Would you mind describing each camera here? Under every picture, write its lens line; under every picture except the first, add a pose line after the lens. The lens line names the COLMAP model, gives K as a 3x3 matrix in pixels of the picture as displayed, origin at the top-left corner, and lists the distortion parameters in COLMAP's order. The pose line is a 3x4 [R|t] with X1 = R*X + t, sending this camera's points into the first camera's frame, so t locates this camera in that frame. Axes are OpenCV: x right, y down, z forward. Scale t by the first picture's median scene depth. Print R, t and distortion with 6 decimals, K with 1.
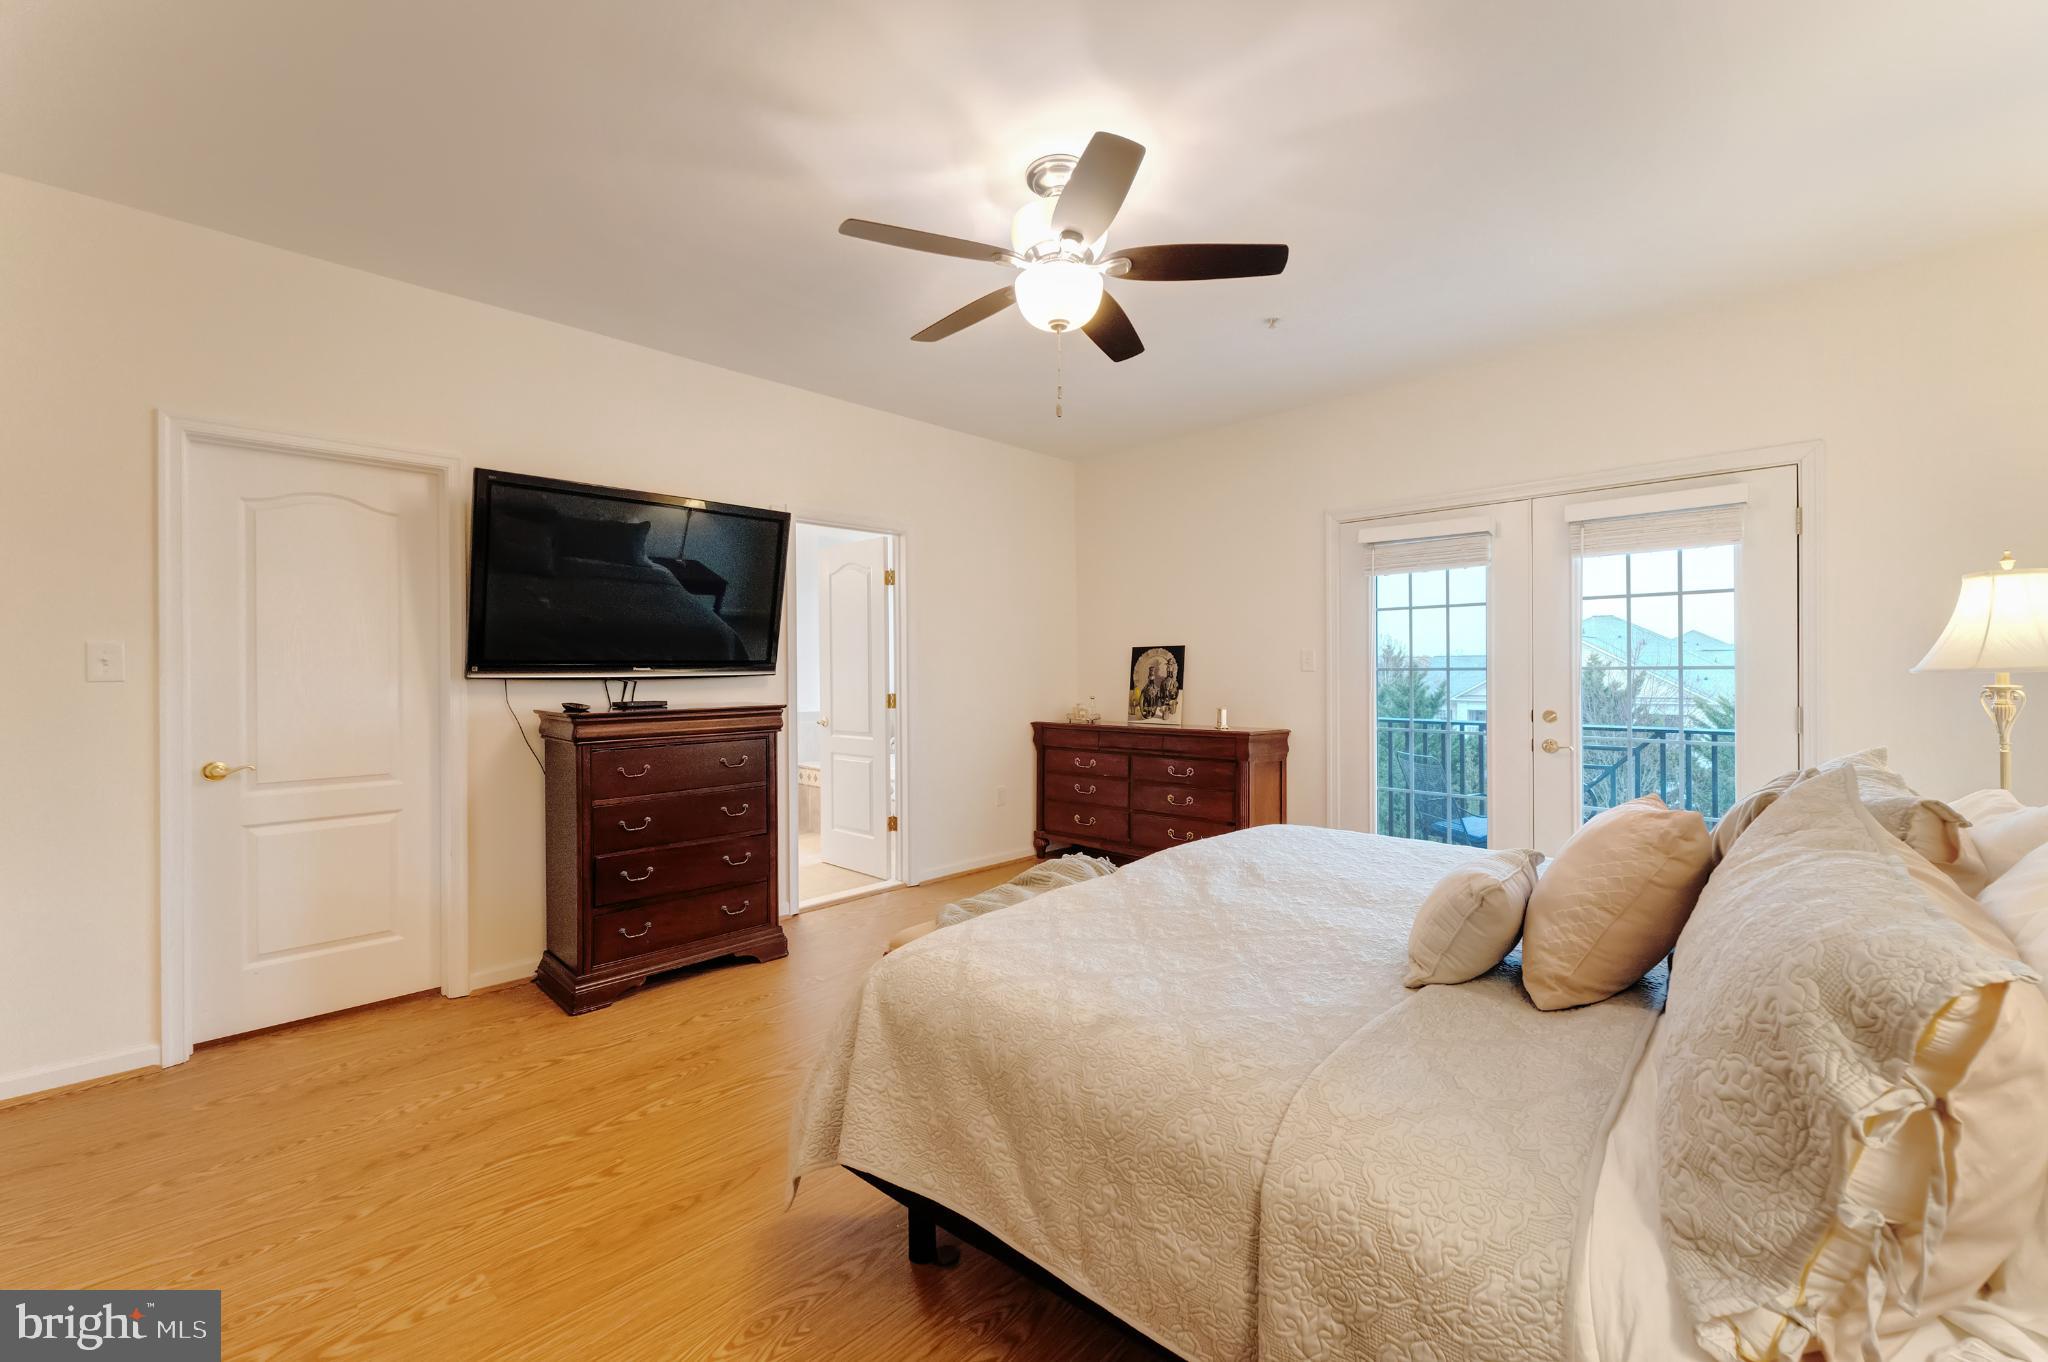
lens RADIAL K [[830.0, 0, 1015.2], [0, 830.0, 690.4], [0, 0, 1]] dist [0.000486, 0.000087]
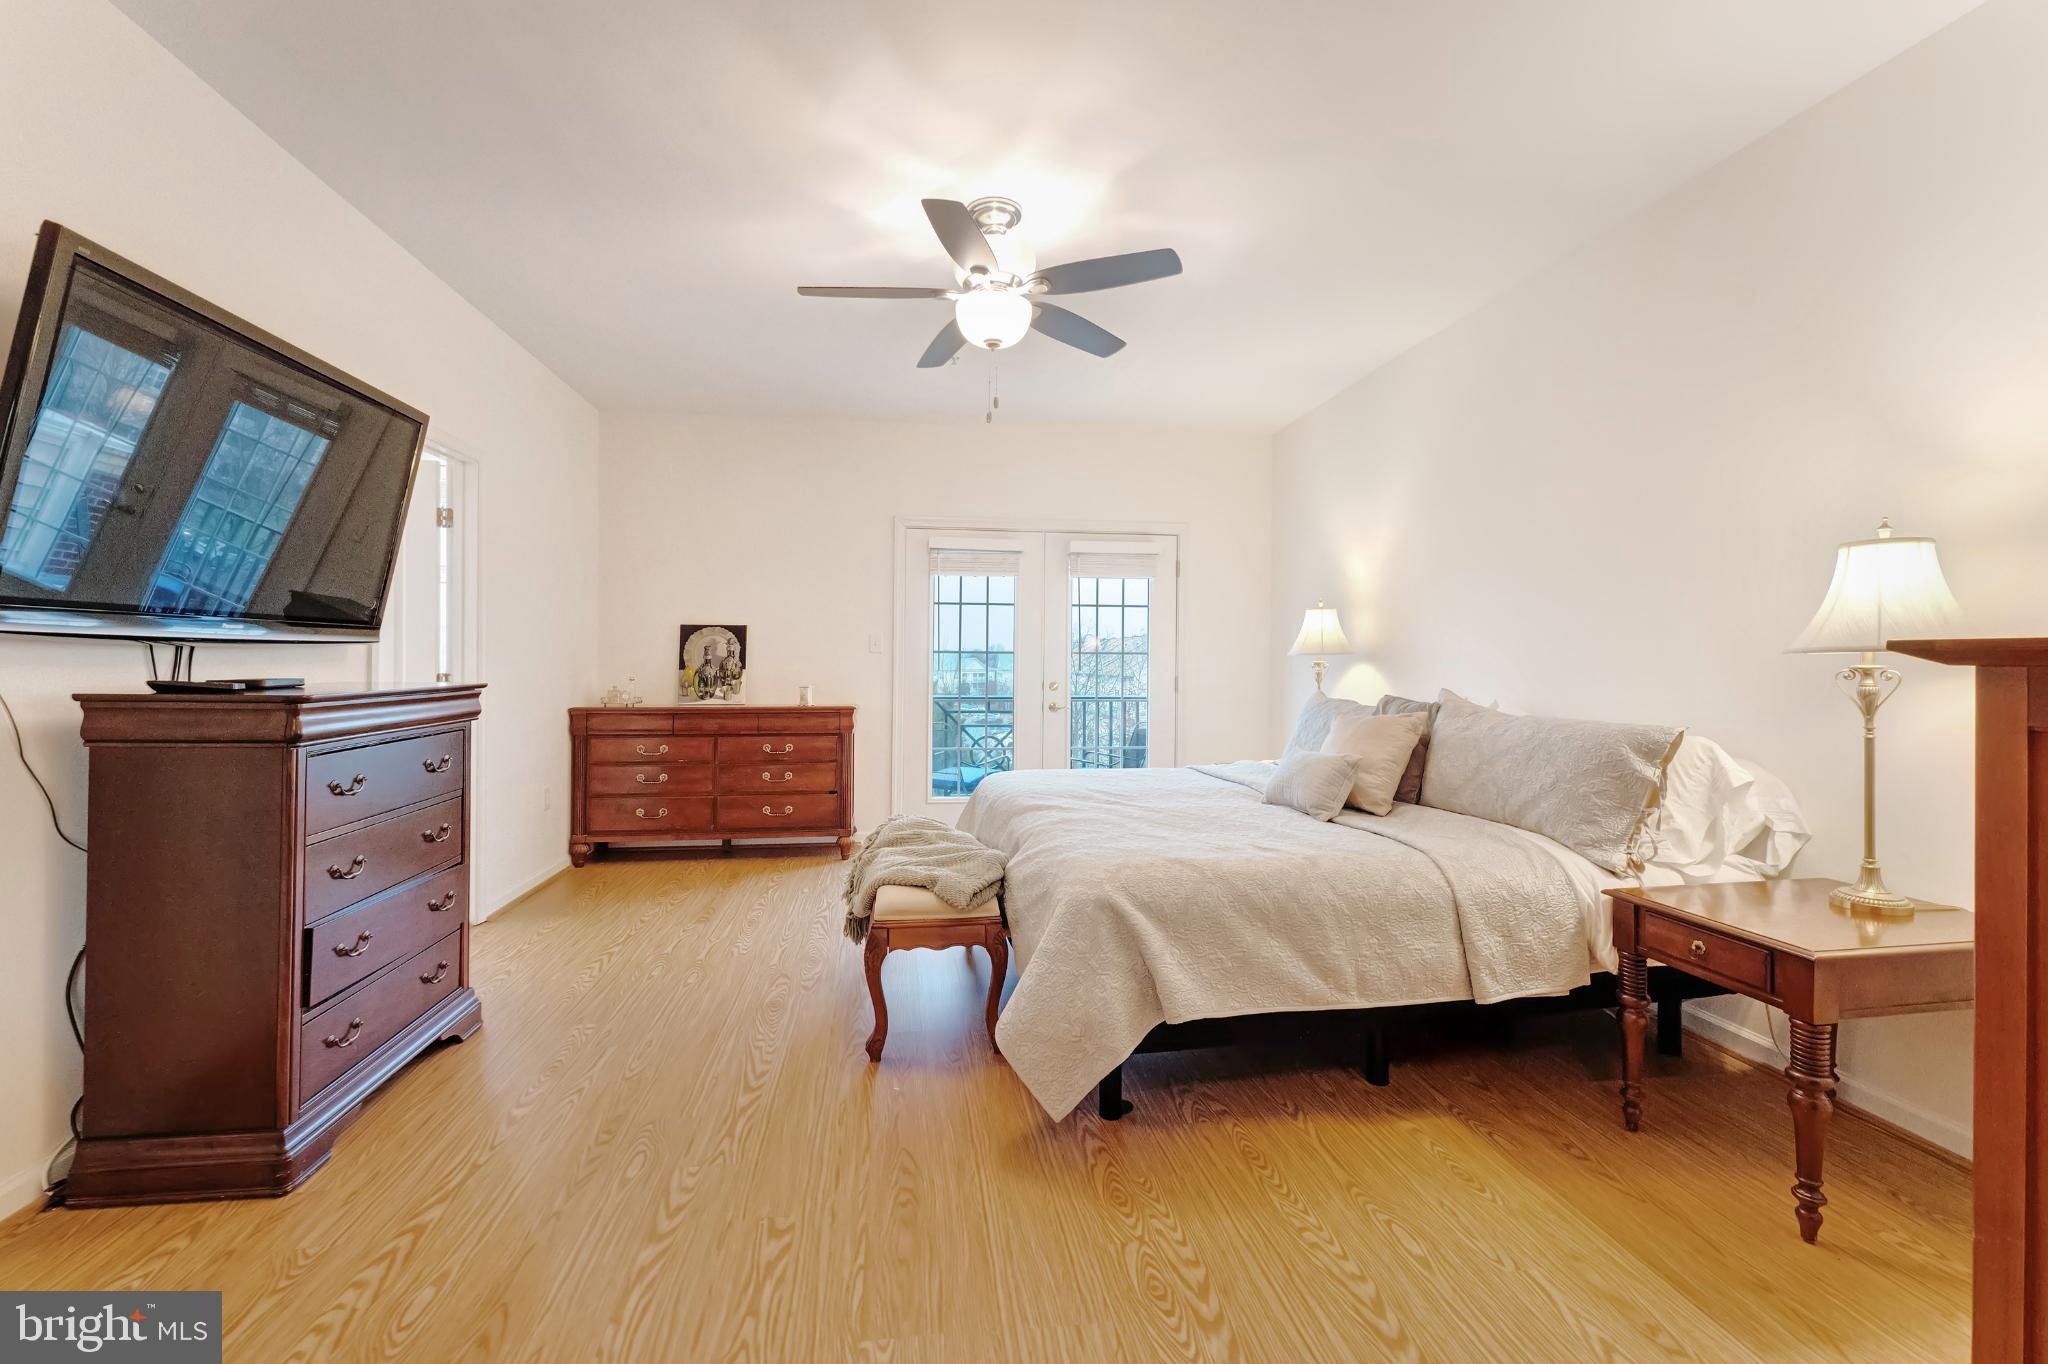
lens RADIAL K [[838.1, 0, 1024.0], [0, 838.1, 682.0], [0, 0, 1]] dist [0.001661, 0.000181]
pose [[0.617911, -0.010959, 0.786171, -0.423768], [0.008612, 0.999937, 0.007170, 0.010961], [-0.786201, 0.002341, 0.617967, 0.122327]]
